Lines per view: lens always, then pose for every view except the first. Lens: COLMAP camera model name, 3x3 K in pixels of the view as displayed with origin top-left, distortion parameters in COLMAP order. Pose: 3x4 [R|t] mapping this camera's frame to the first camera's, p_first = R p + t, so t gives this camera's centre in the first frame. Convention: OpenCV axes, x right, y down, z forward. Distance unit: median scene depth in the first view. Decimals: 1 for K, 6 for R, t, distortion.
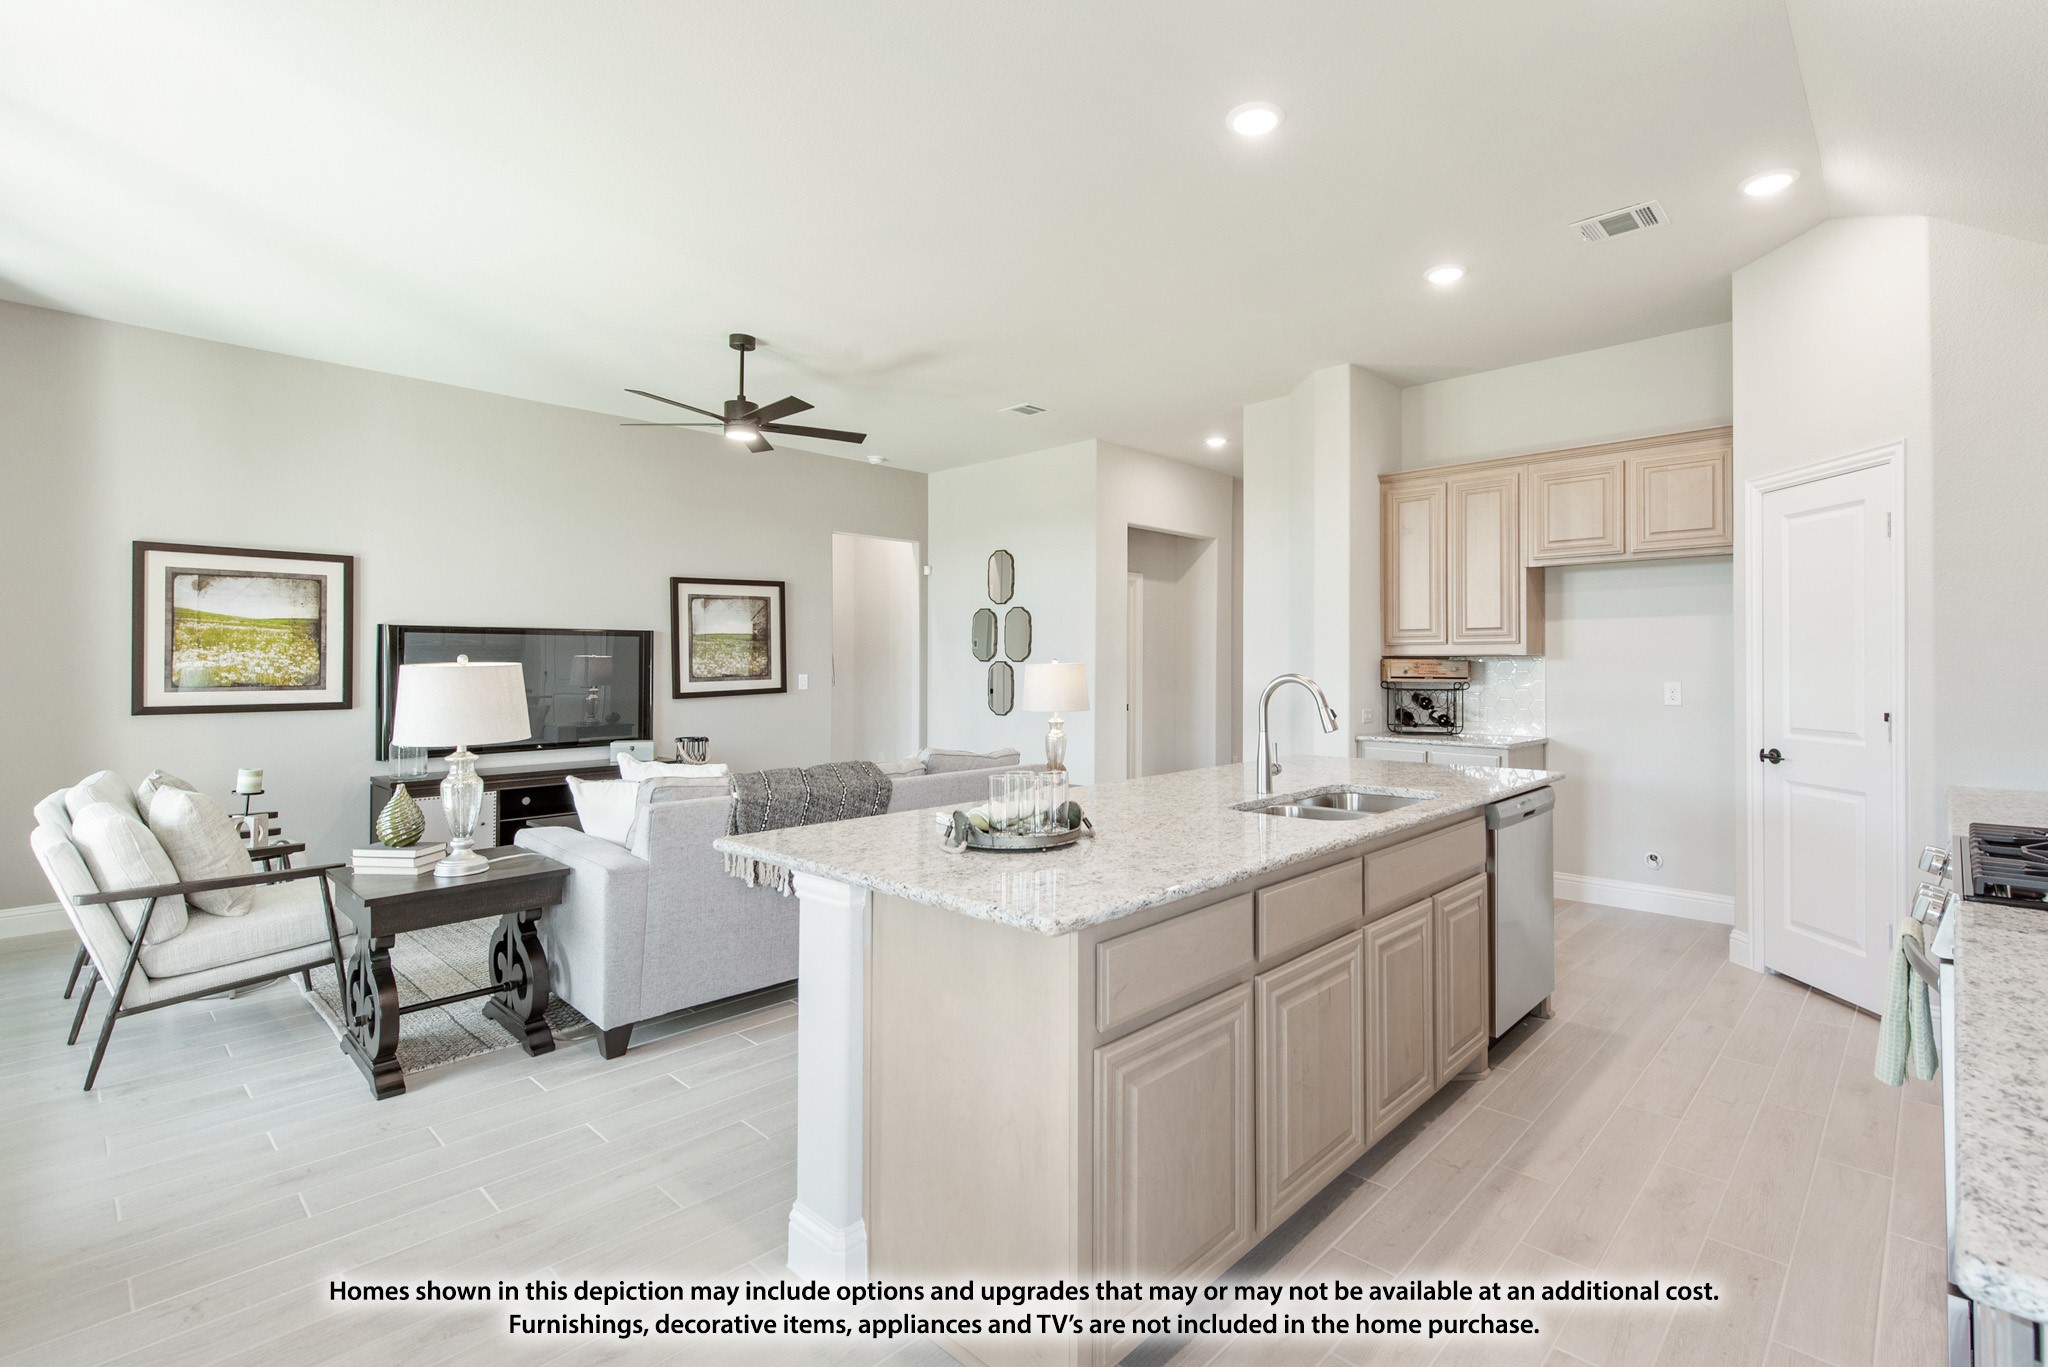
lens RADIAL K [[935.3, 0, 1024.4], [0, 935.3, 673.8], [0, 0, 1]] dist [0.003100, 0.000372]
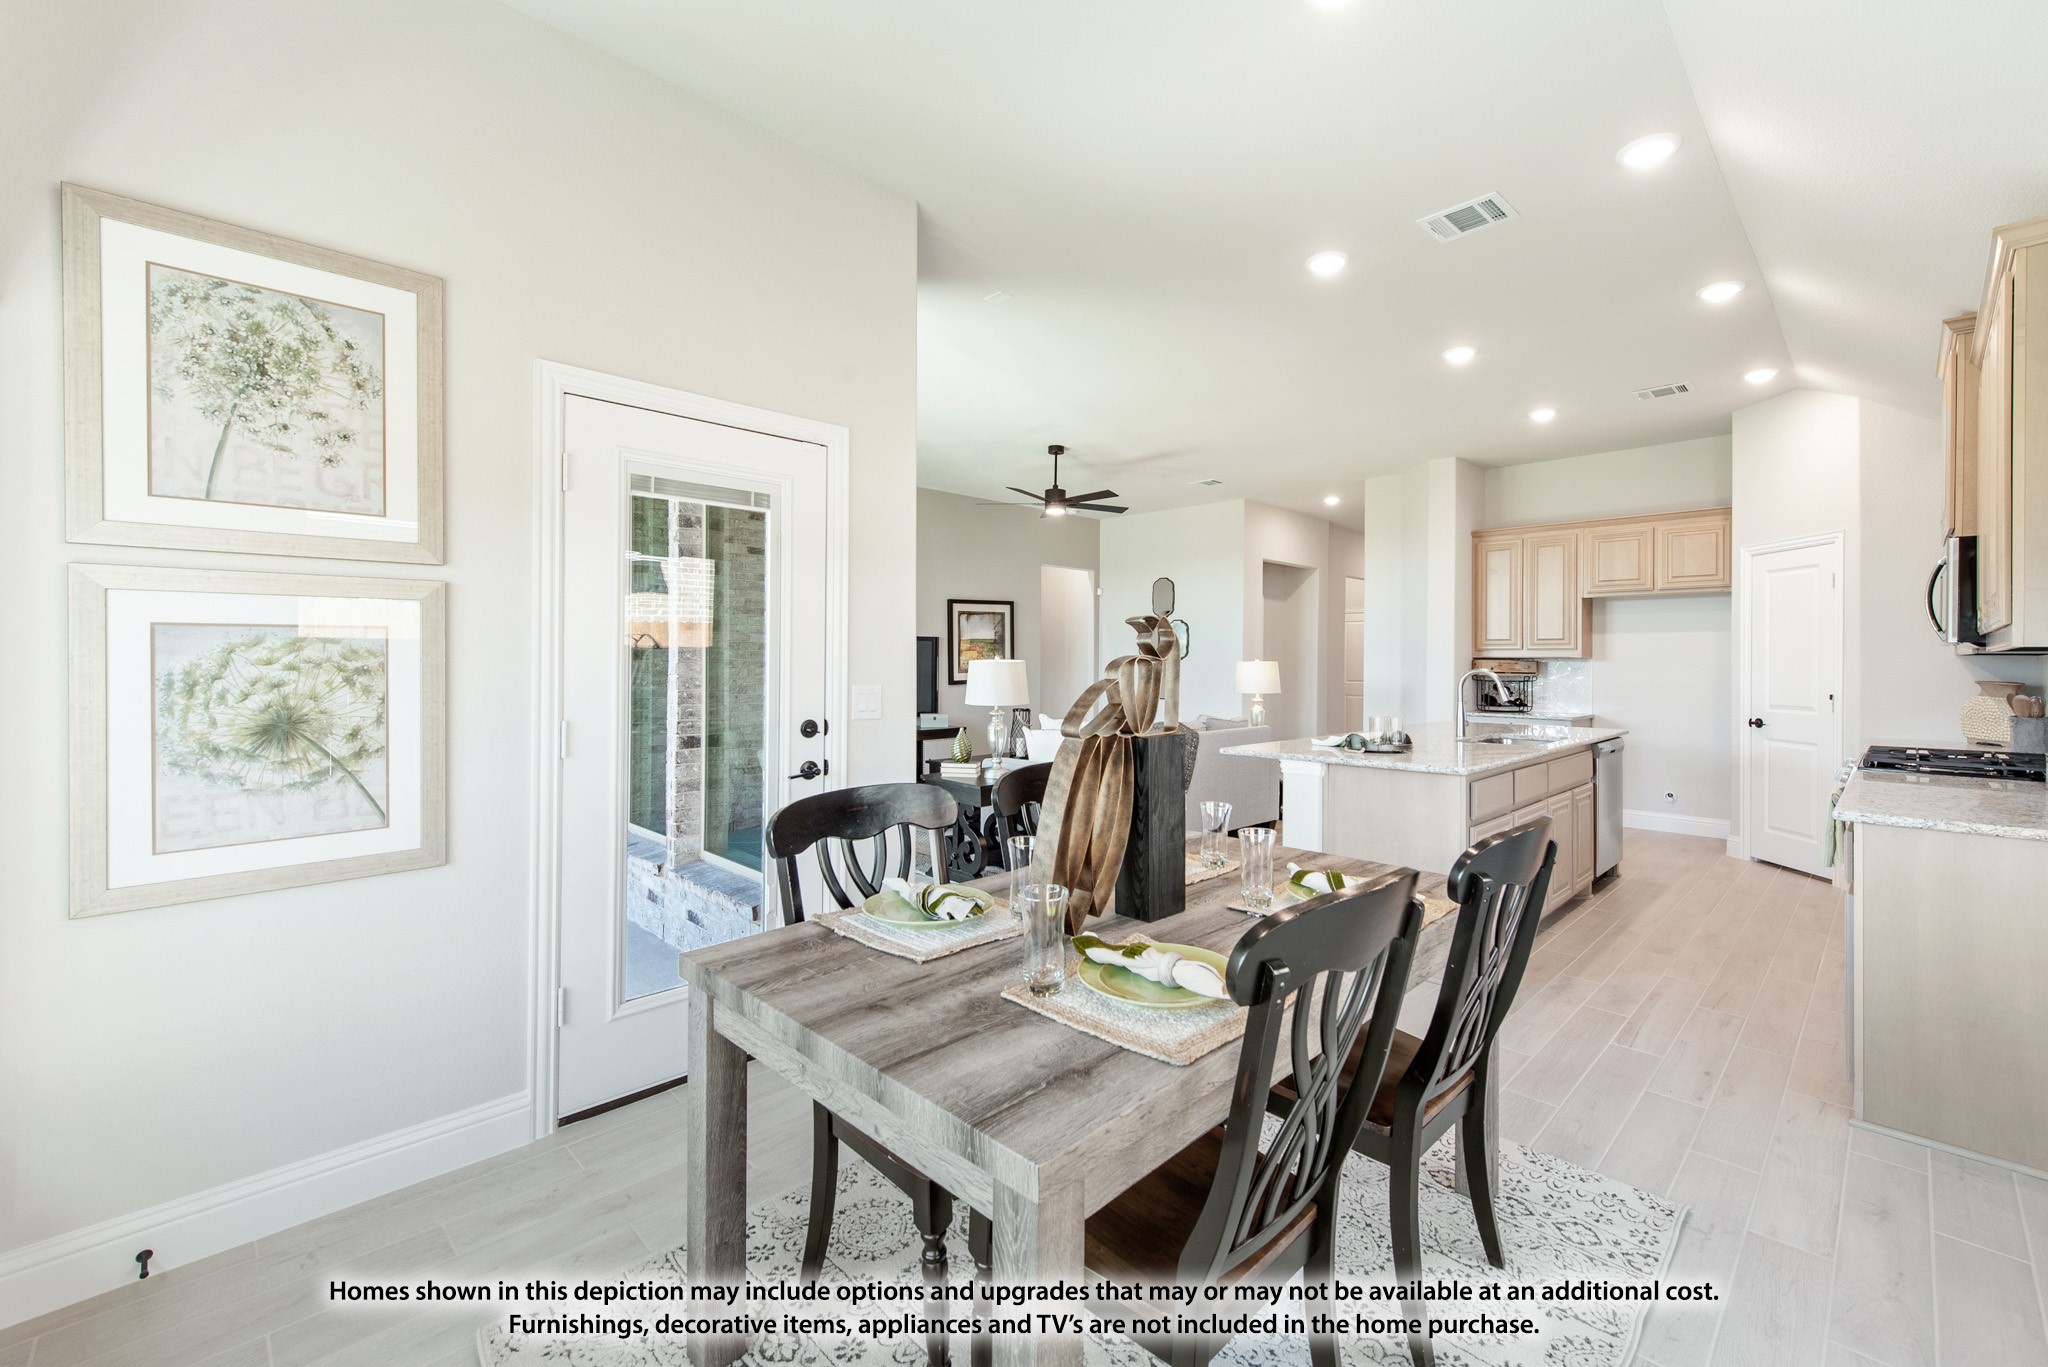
lens RADIAL K [[822.0, 0, 1022.3], [0, 822.0, 673.1], [0, 0, 1]] dist [-0.000704, -0.000097]
pose [[0.999049, 0.006088, -0.043168, -0.284338], [-0.005930, 0.999975, 0.003801, 0.004746], [0.043190, -0.003541, 0.999061, -0.325805]]
